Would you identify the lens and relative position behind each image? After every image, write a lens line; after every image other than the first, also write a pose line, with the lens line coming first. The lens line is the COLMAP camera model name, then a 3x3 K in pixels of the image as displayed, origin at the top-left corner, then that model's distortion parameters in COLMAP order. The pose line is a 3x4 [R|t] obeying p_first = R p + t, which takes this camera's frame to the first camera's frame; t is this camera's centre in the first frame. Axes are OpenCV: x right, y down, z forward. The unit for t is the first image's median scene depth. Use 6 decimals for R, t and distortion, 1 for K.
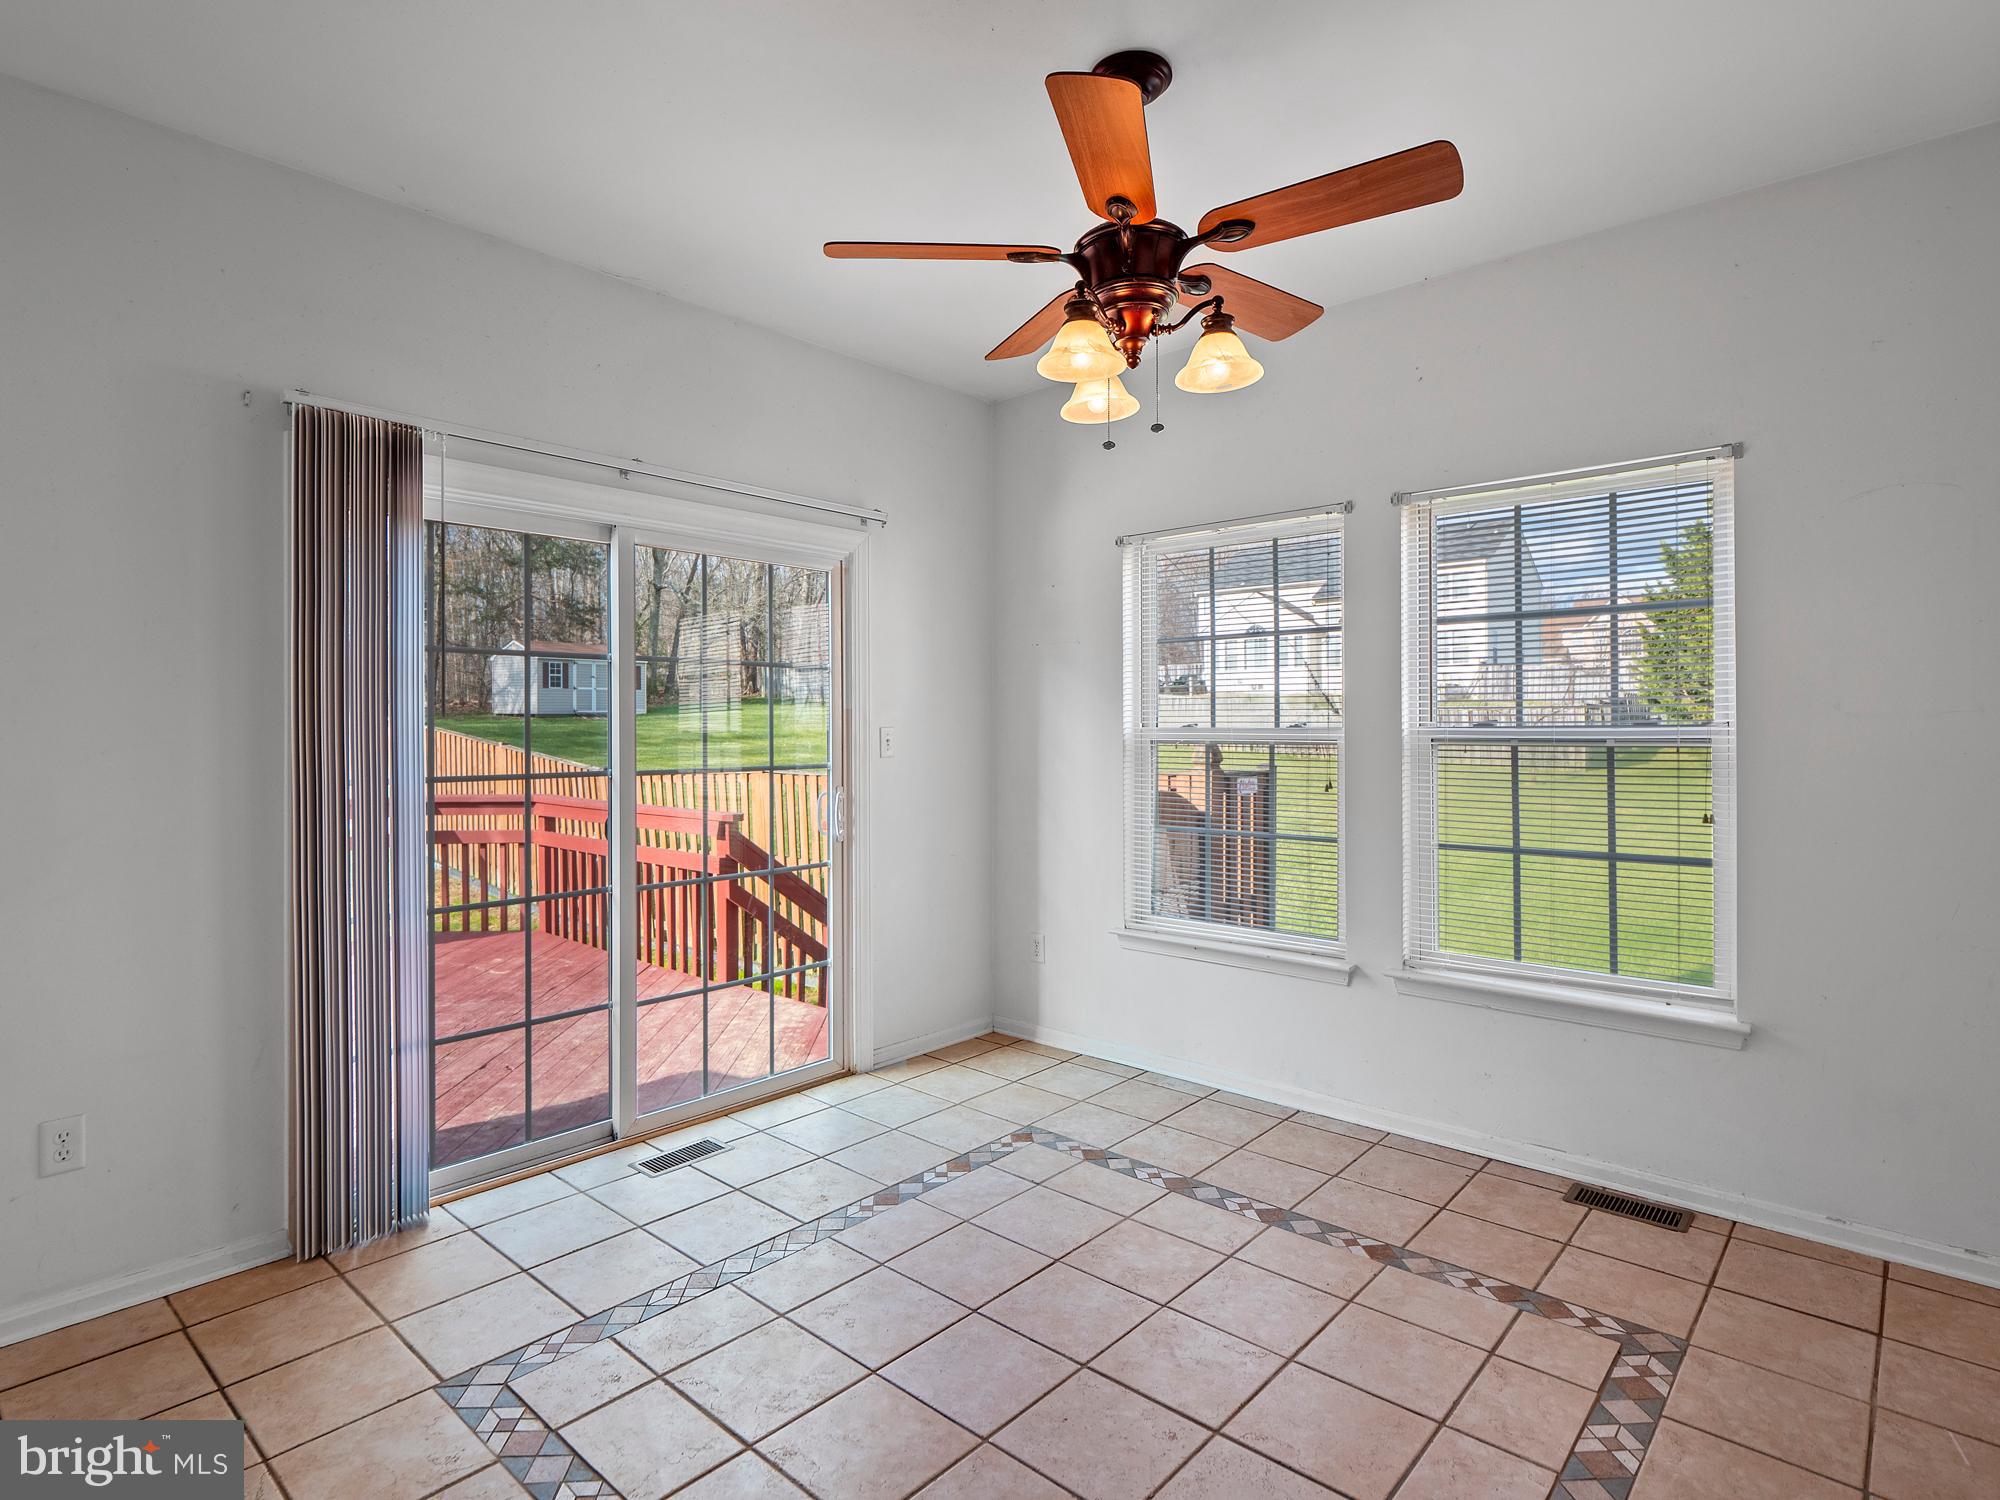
lens RADIAL K [[1040.4, 0, 986.8], [0, 1040.4, 736.6], [0, 0, 1]] dist [0.004034, -0.013367]
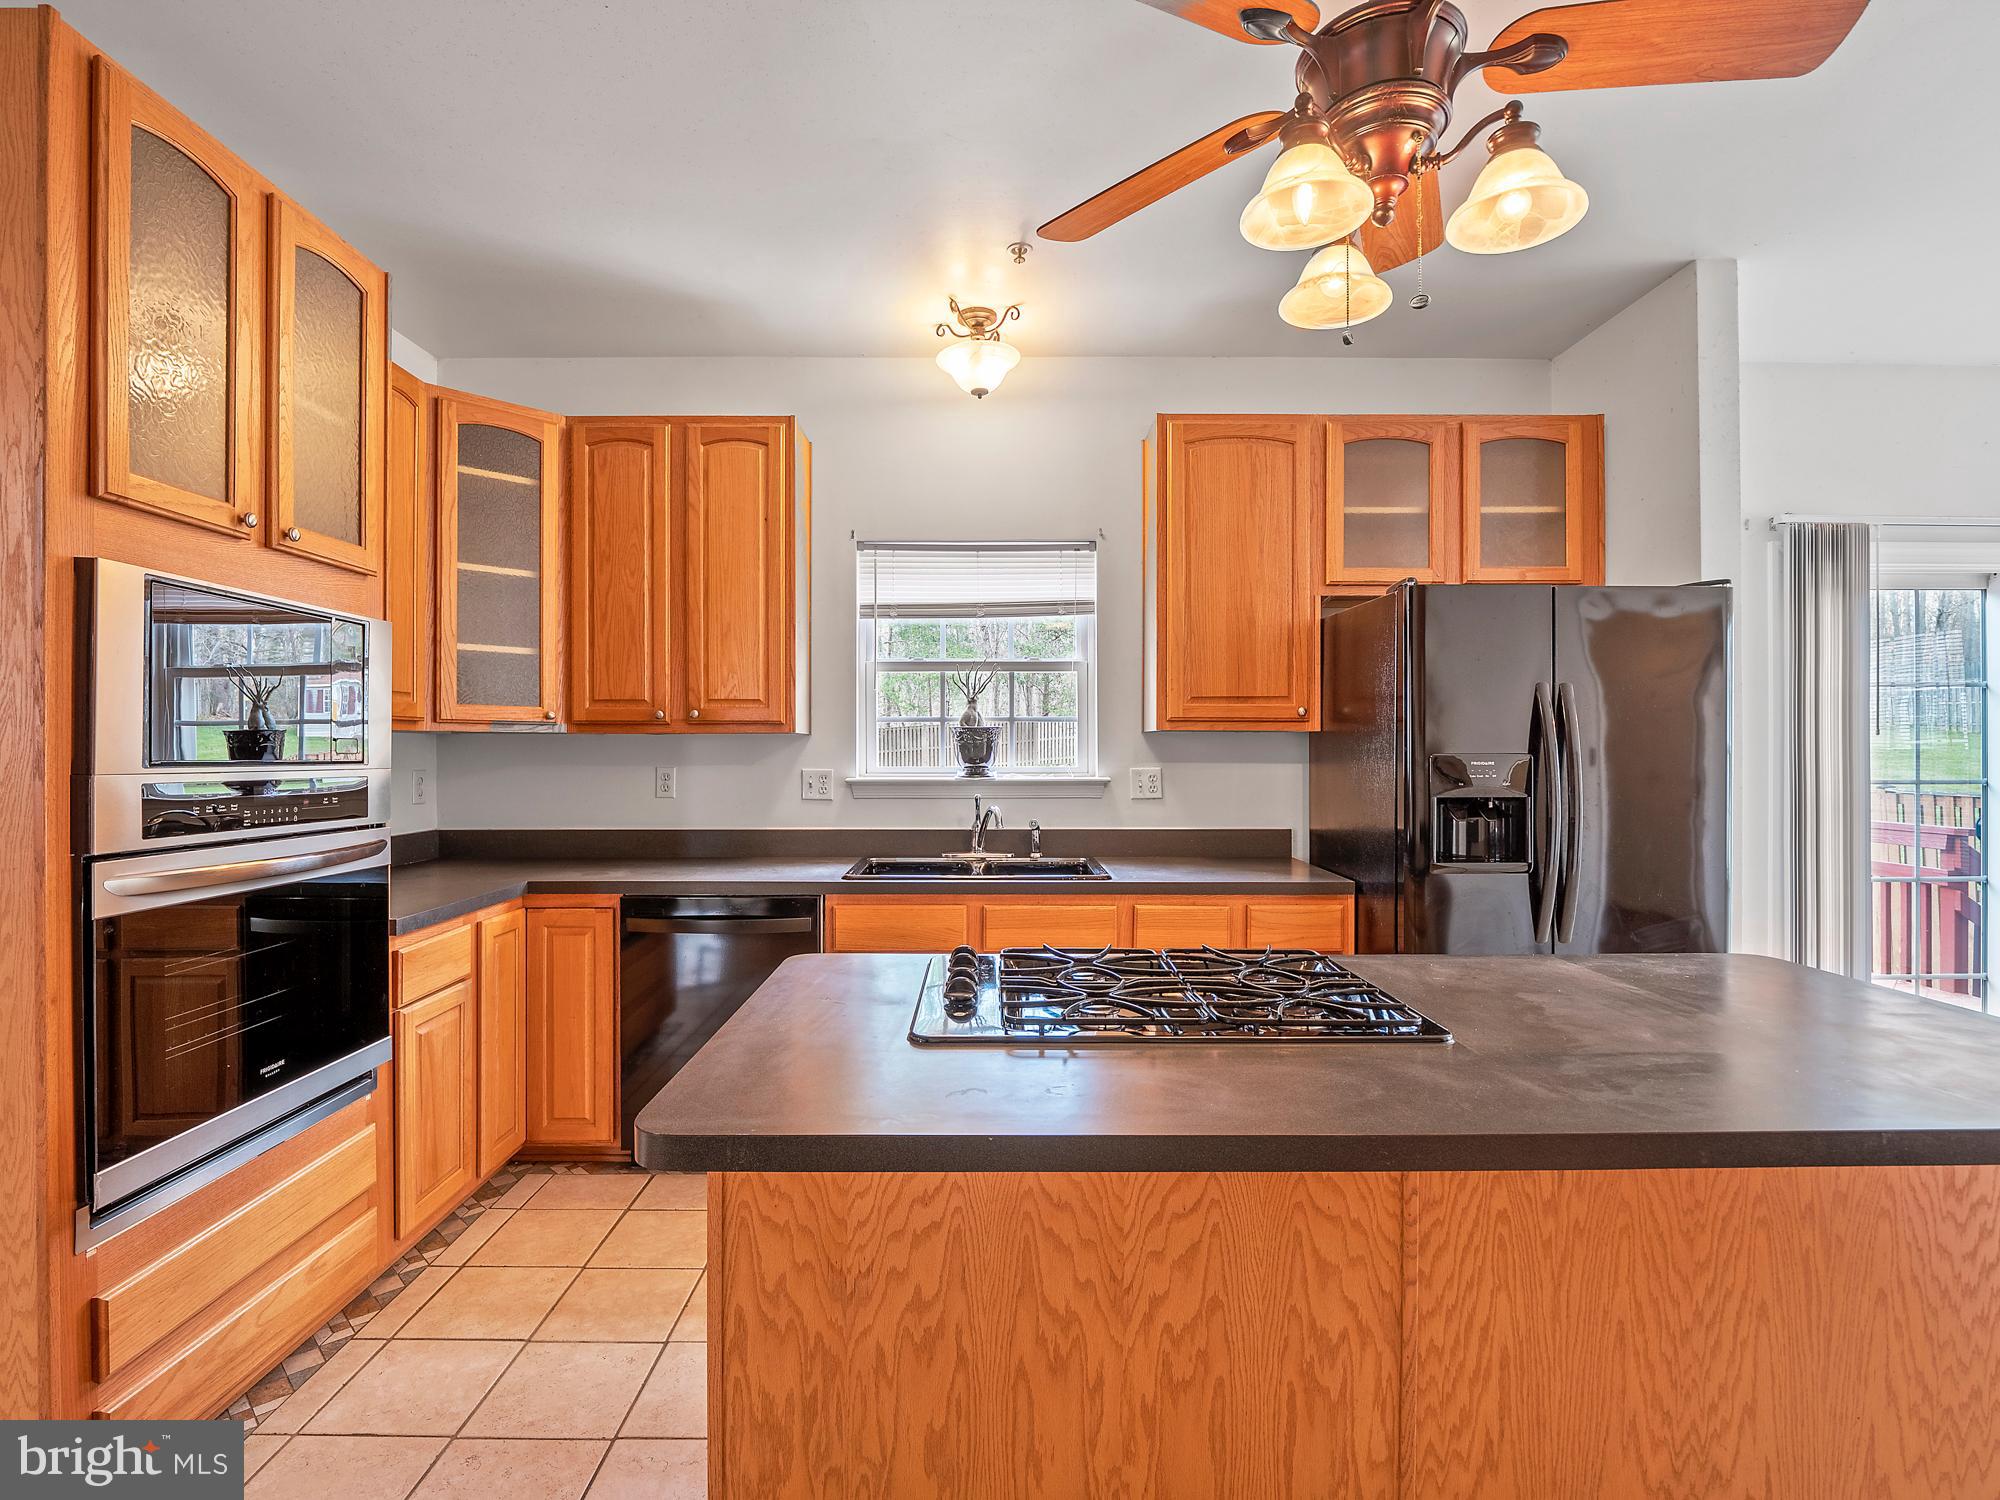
lens RADIAL K [[983.3, 0, 991.3], [0, 983.3, 752.1], [0, 0, 1]] dist [-0.004796, -0.008245]
pose [[0.675833, 0.005091, -0.737037, -0.377724], [-0.007868, 0.999969, -0.000308, 0.012330], [0.737013, 0.006007, 0.675852, -0.713305]]
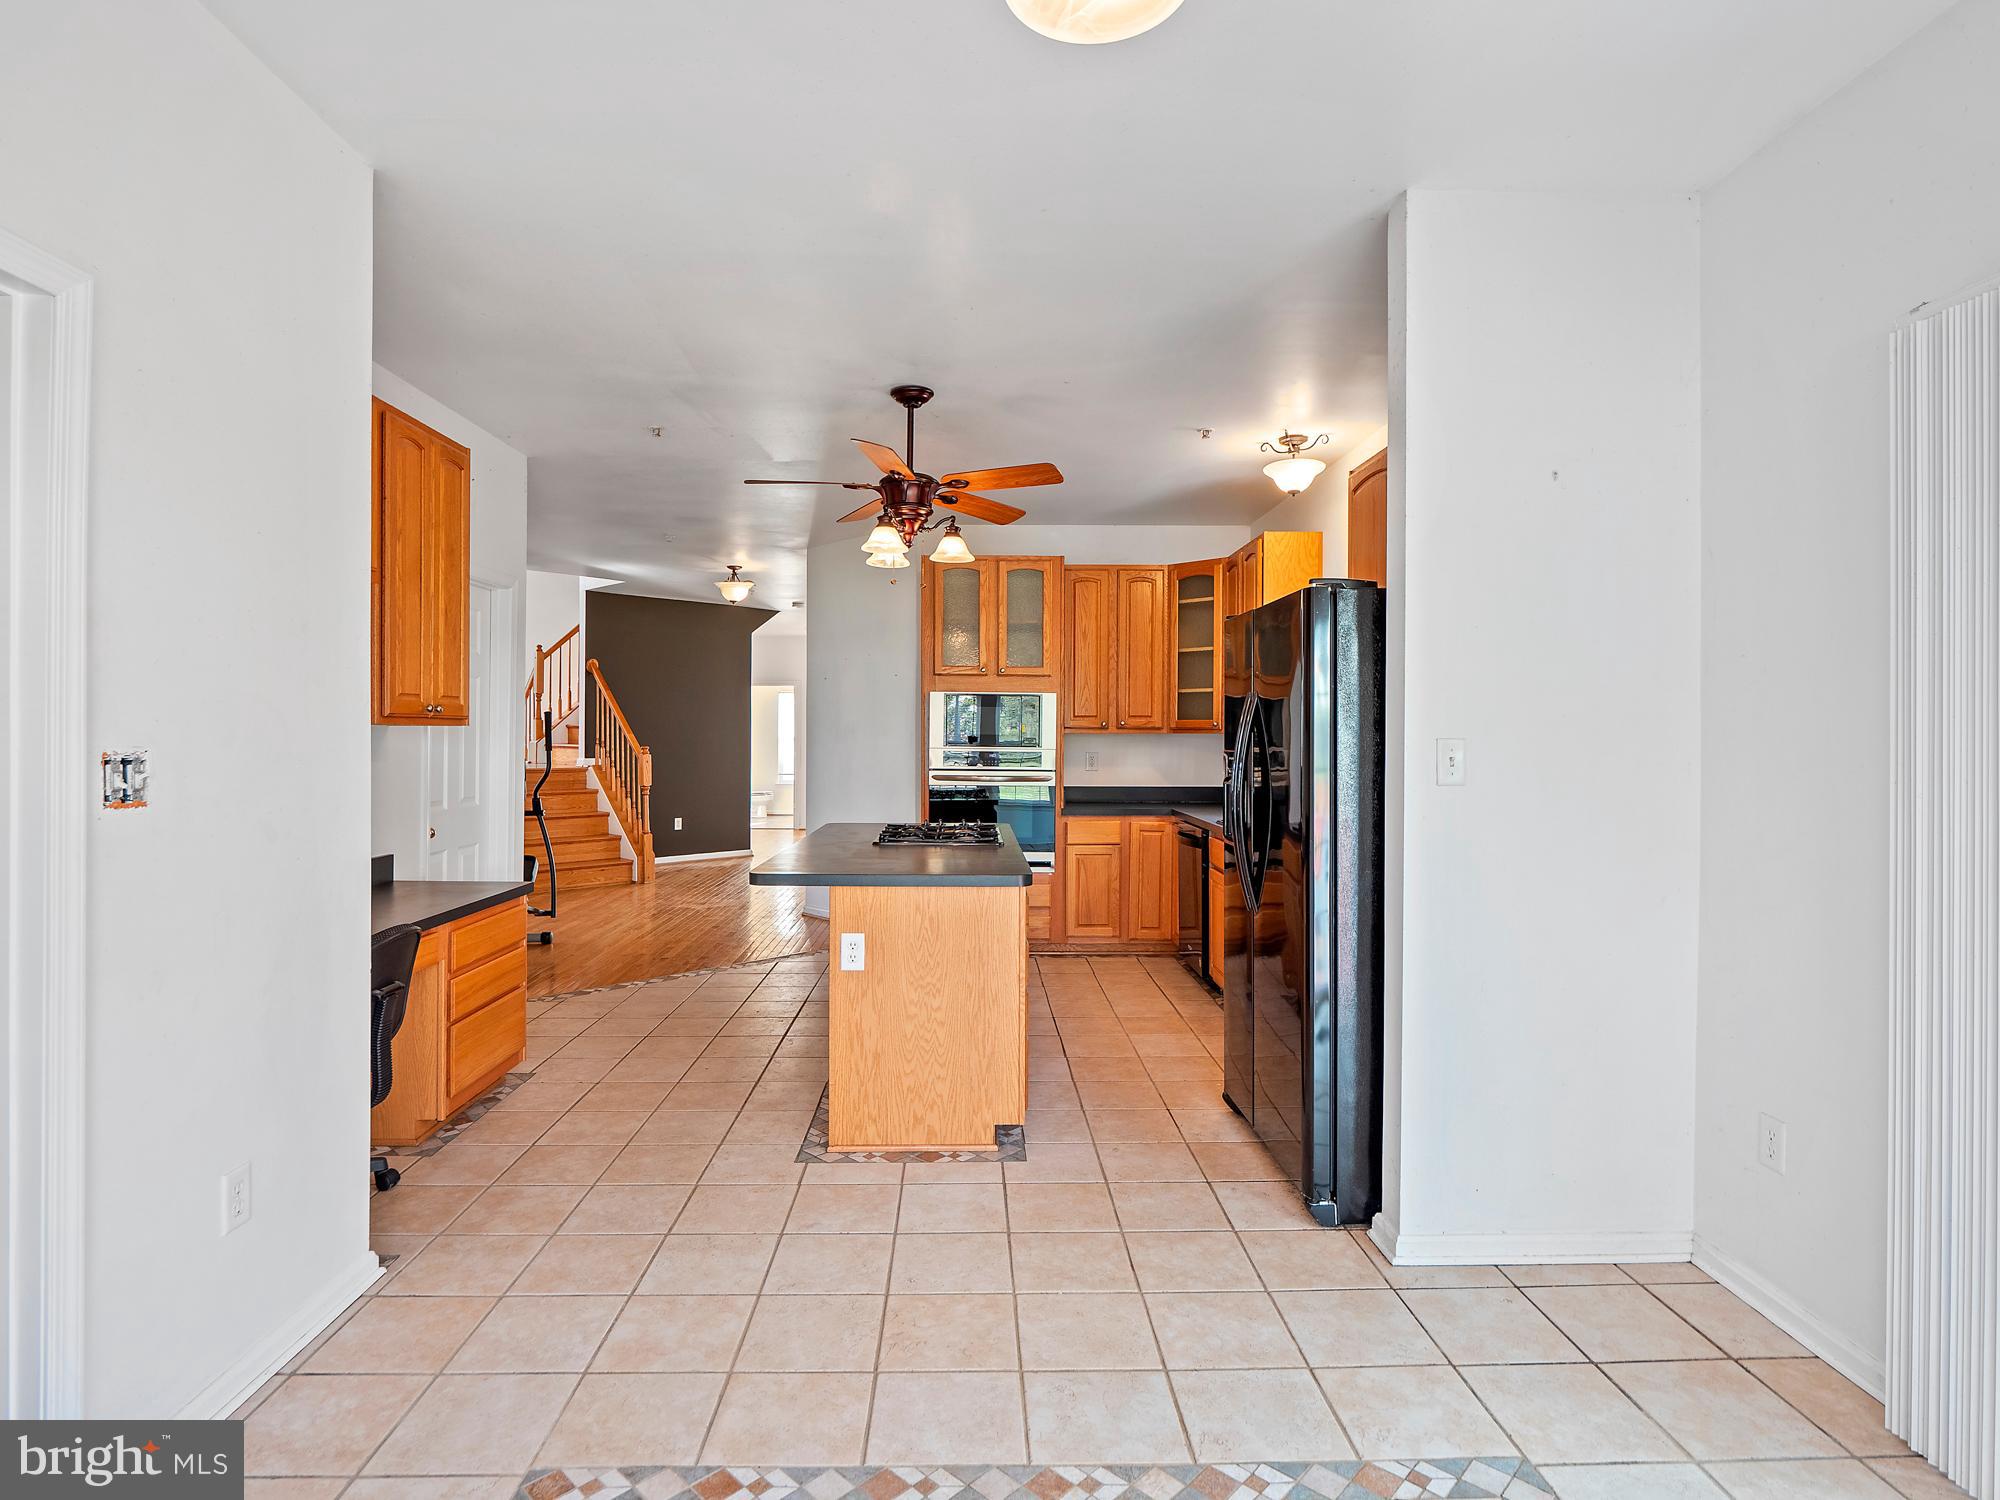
lens RADIAL K [[1040.4, 0, 986.8], [0, 1040.4, 736.6], [0, 0, 1]] dist [0.004034, -0.013367]
pose [[-0.724290, 0.001326, -0.689494, 0.340970], [-0.006915, 0.999934, 0.009187, -0.018165], [0.689460, 0.011421, -0.724233, 1.004791]]
